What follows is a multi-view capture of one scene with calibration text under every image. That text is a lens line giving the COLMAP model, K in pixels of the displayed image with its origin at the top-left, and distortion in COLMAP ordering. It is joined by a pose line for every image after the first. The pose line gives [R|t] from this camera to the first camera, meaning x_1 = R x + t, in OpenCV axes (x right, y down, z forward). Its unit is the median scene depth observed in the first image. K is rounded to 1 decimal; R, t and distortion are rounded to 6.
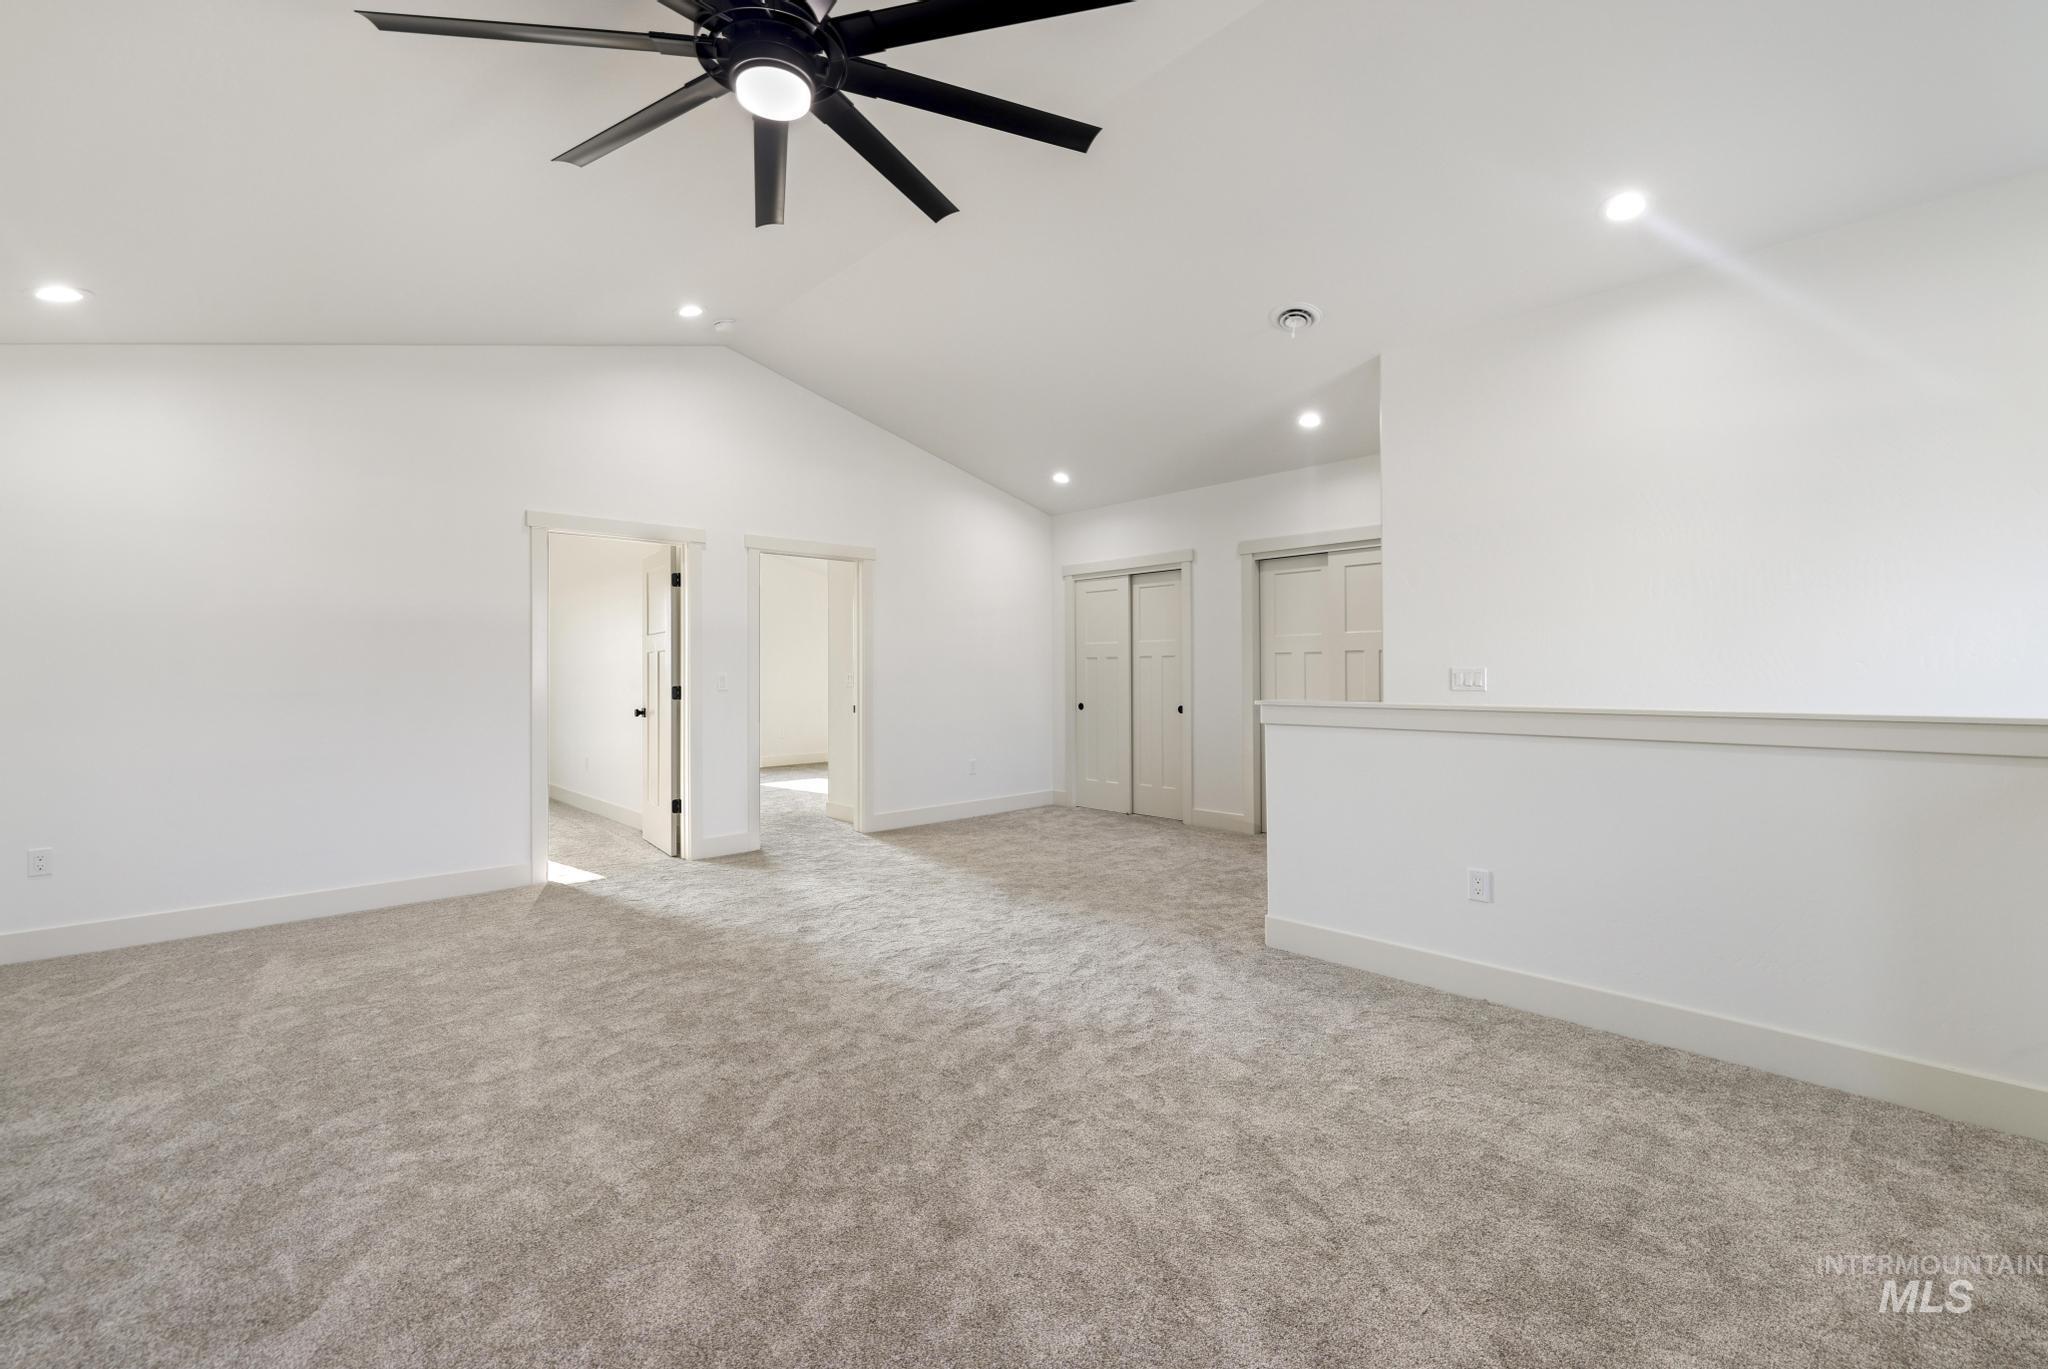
lens RADIAL K [[900.8, 0, 1018.7], [0, 900.8, 670.1], [0, 0, 1]] dist [0.000632, 0.000369]
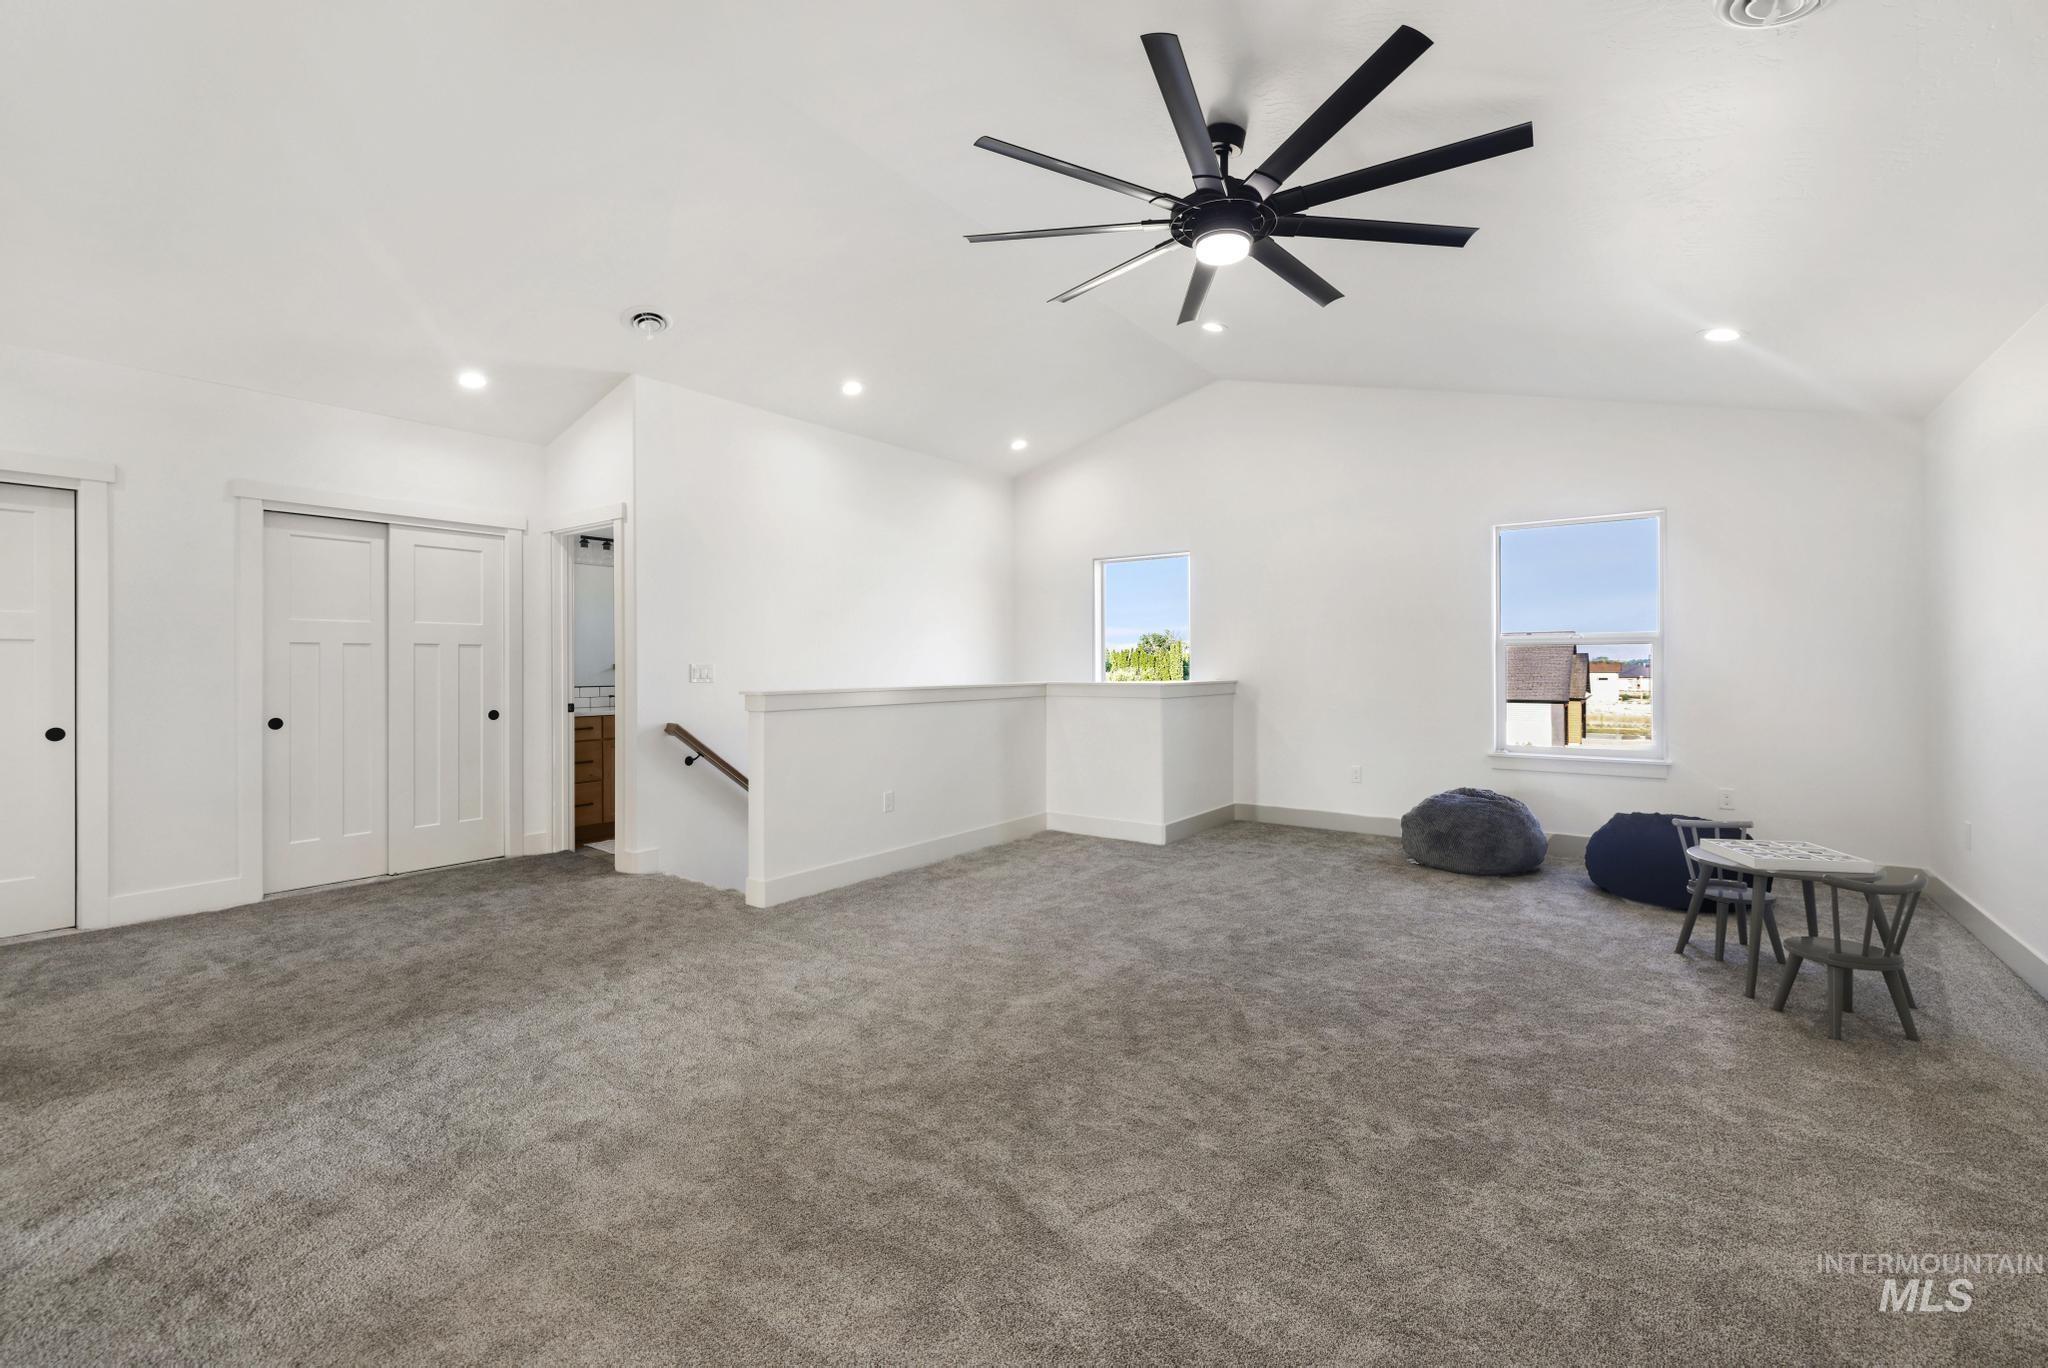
lens RADIAL K [[900.8, 0, 1018.7], [0, 900.8, 669.6], [0, 0, 1]] dist [0.000632, 0.000369]
pose [[-0.207803, 0.003408, 0.978165, -0.802745], [0.005127, 0.999984, -0.002395, 0.010348], [-0.978157, 0.004518, -0.207817, 0.826071]]
